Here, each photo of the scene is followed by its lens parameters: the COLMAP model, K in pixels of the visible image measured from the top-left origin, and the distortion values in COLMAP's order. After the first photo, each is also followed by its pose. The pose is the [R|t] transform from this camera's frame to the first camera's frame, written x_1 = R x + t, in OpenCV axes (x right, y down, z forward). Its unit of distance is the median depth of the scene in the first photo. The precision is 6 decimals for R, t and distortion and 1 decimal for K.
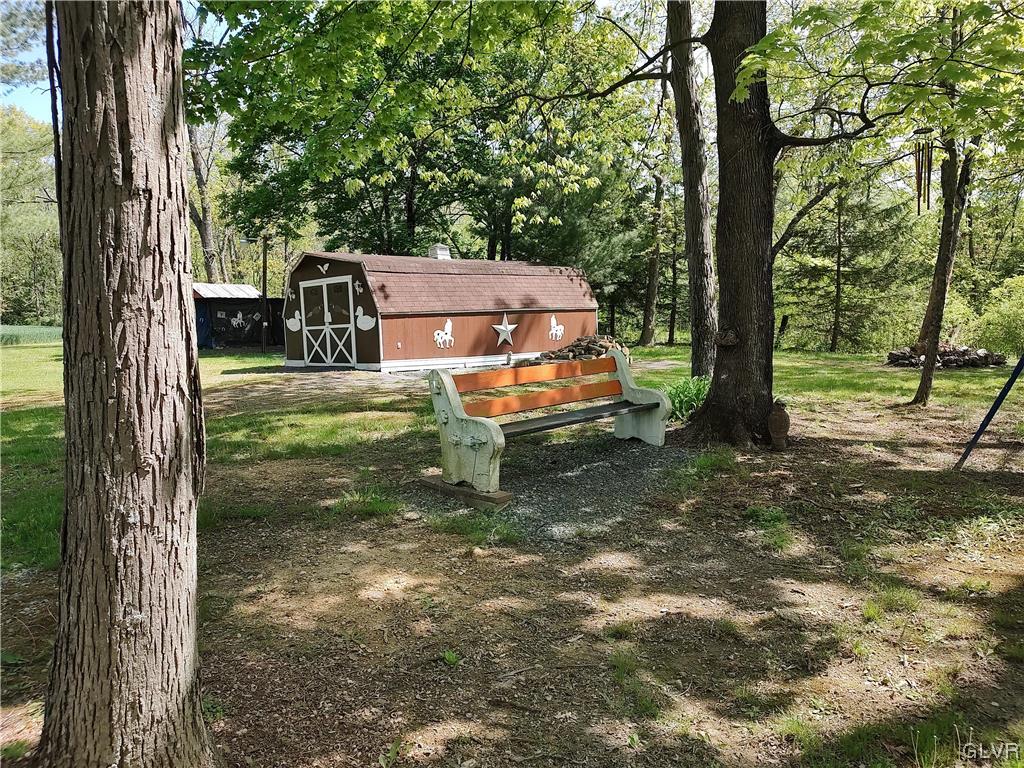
lens RADIAL K [[716.1, 0, 512.0], [0, 716.1, 384.0], [0, 0, 1]] dist [0.034378, -0.045156]
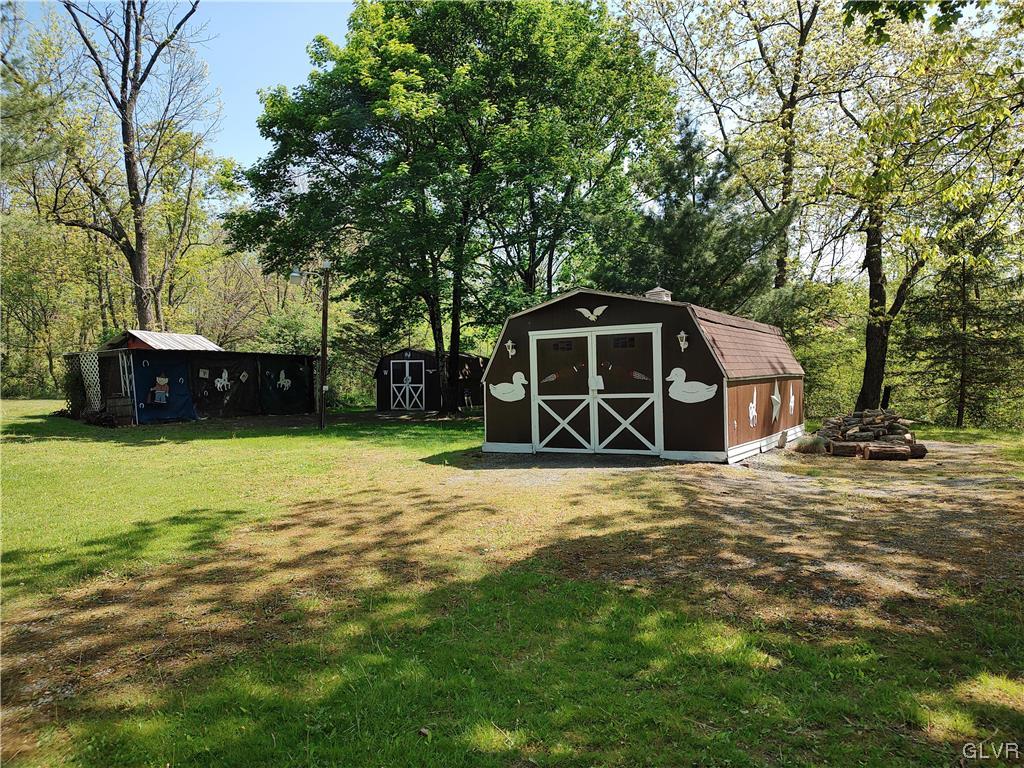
lens RADIAL K [[716.1, 0, 512.0], [0, 716.1, 384.0], [0, 0, 1]] dist [0.034378, -0.045156]
pose [[0.963086, 0.013982, 0.268830, -0.521757], [0.009546, 0.996248, -0.086015, -0.032996], [-0.269024, 0.085406, 0.959339, 0.358751]]
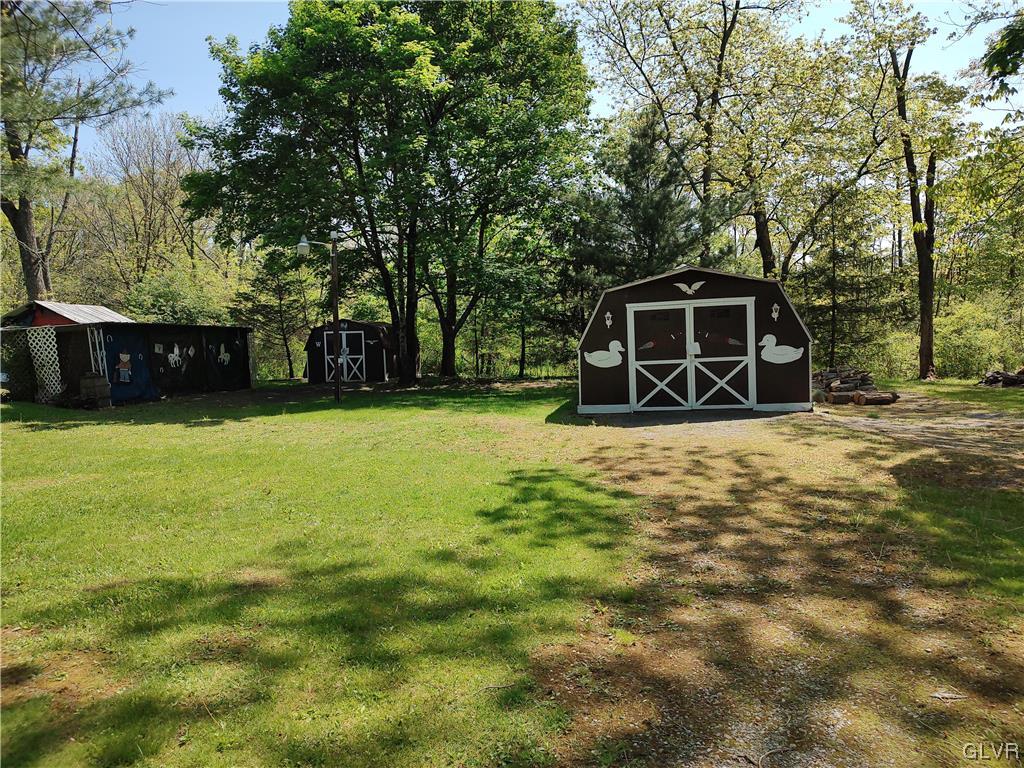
lens RADIAL K [[716.1, 0, 512.0], [0, 716.1, 384.0], [0, 0, 1]] dist [0.034378, -0.045156]
pose [[0.842309, -0.029701, 0.538176, -0.858921], [0.056037, 0.997895, -0.032632, -0.038854], [-0.536074, 0.057644, 0.842201, 0.438637]]
